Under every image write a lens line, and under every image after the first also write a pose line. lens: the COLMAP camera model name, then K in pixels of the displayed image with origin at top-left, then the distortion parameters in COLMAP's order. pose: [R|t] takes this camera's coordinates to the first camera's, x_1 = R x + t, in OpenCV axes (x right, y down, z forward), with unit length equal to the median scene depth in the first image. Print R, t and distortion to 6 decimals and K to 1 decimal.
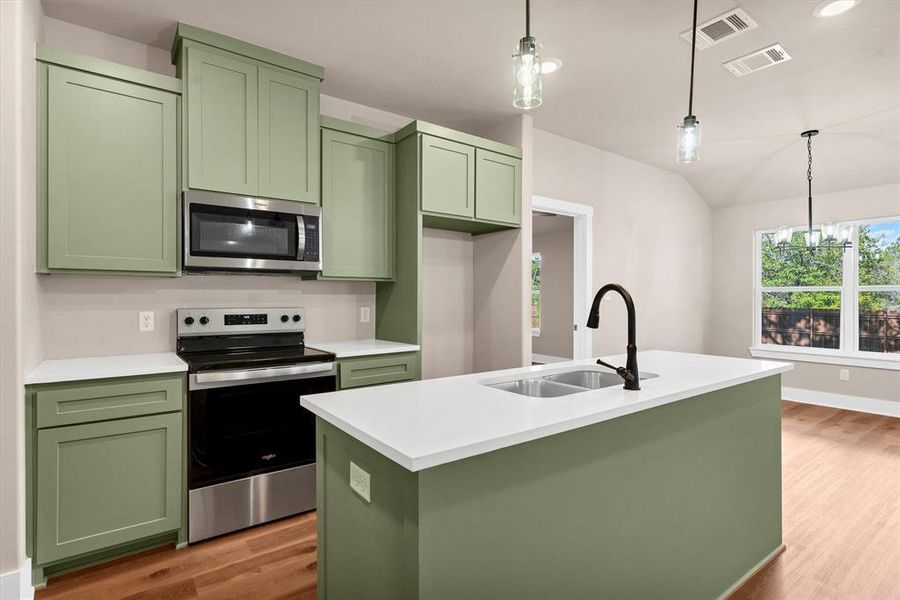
lens RADIAL K [[453.1, 0, 459.6], [0, 453.1, 293.1], [0, 0, 1]] dist [0.002007, 0.000043]
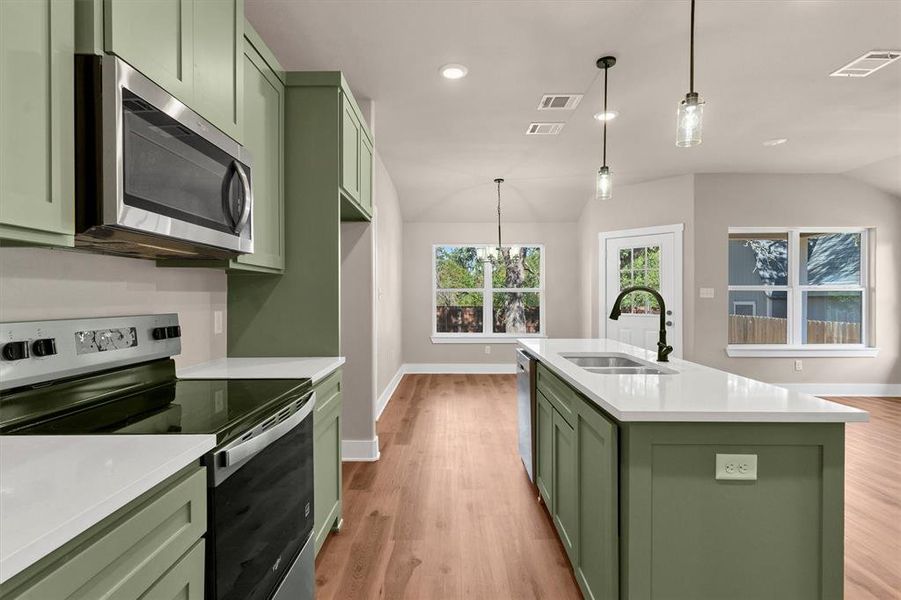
lens RADIAL K [[453.6, 0, 451.1], [0, 453.6, 303.3], [0, 0, 1]] dist [0.002007, 0.000043]
pose [[0.579042, -0.010972, 0.815224, -0.633364], [-0.008438, 0.999775, 0.019449, 0.004585], [-0.815254, -0.018141, 0.578820, 0.397562]]
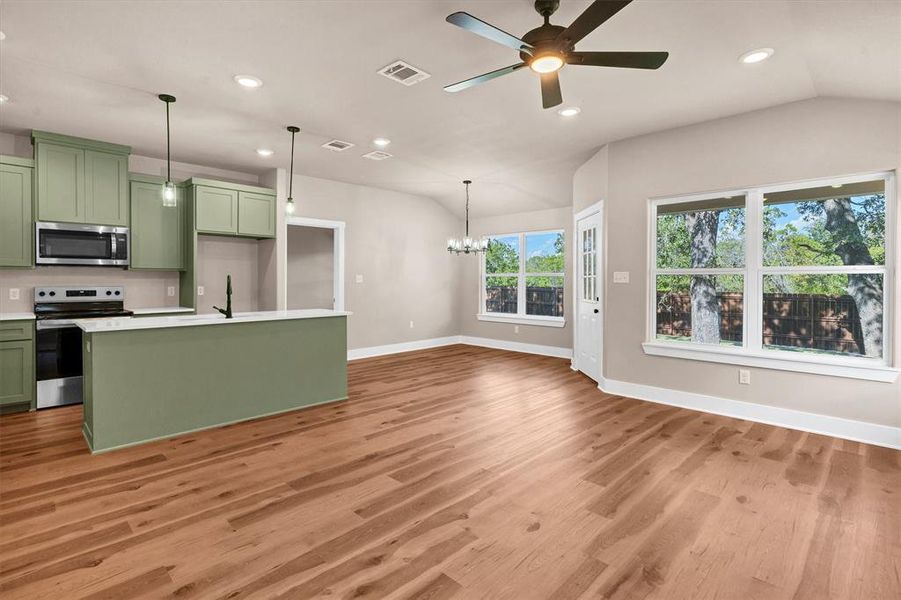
lens RADIAL K [[453.6, 0, 458.5], [0, 453.6, 279.2], [0, 0, 1]] dist [0.002007, 0.000043]
pose [[0.991311, 0.001988, 0.131524, 0.682829], [-0.003254, 0.999950, 0.009413, -0.015341], [-0.131498, -0.009759, 0.991268, -0.845721]]
